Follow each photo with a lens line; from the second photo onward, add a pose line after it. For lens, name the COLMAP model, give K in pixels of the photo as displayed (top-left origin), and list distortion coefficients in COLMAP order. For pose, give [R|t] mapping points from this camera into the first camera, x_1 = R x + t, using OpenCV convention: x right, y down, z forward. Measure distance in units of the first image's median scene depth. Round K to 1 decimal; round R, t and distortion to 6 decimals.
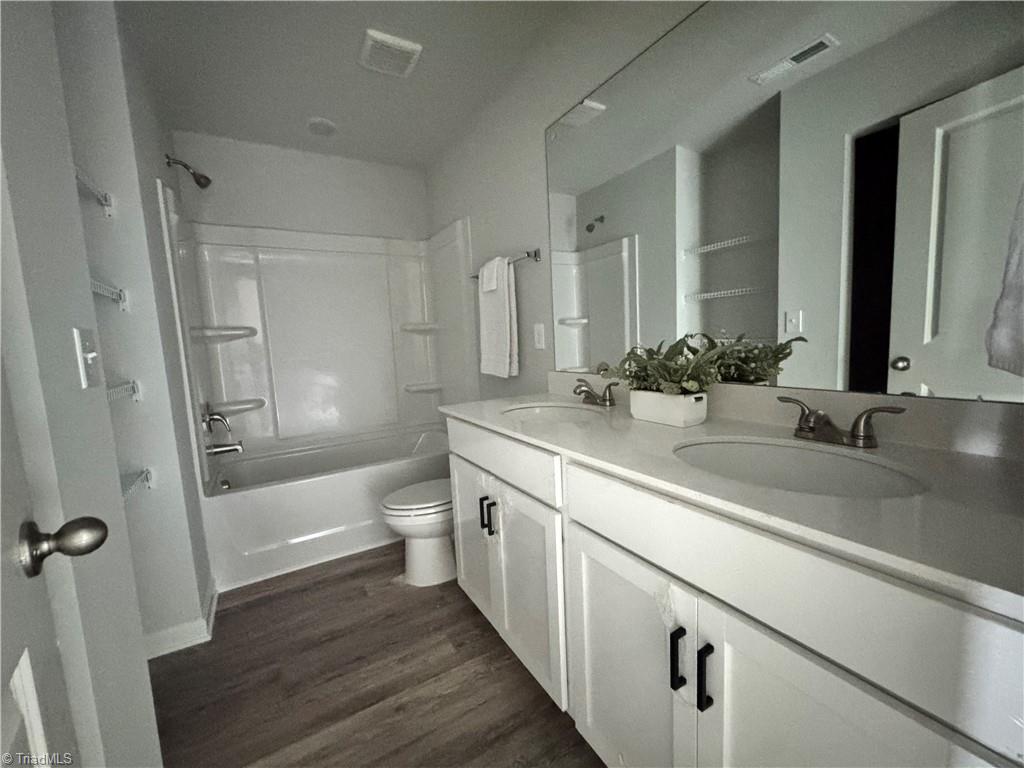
lens RADIAL K [[410.8, 0, 510.9], [0, 410.8, 385.7], [0, 0, 1]] dist [-0.003472, 0.001476]
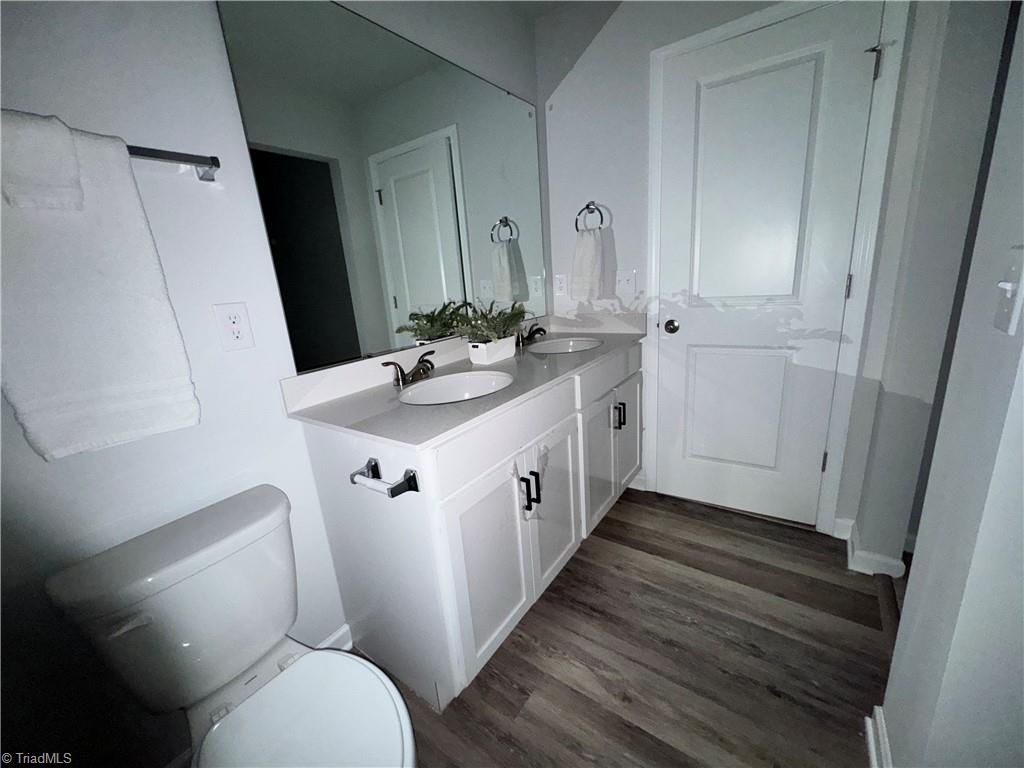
lens RADIAL K [[410.8, 0, 514.9], [0, 410.8, 386.2], [0, 0, 1]] dist [-0.003472, 0.001476]
pose [[-0.409364, -0.158879, 0.898431, -0.780156], [0.193712, 0.947135, 0.255755, -0.145306], [-0.891570, 0.278733, -0.356946, 1.195823]]
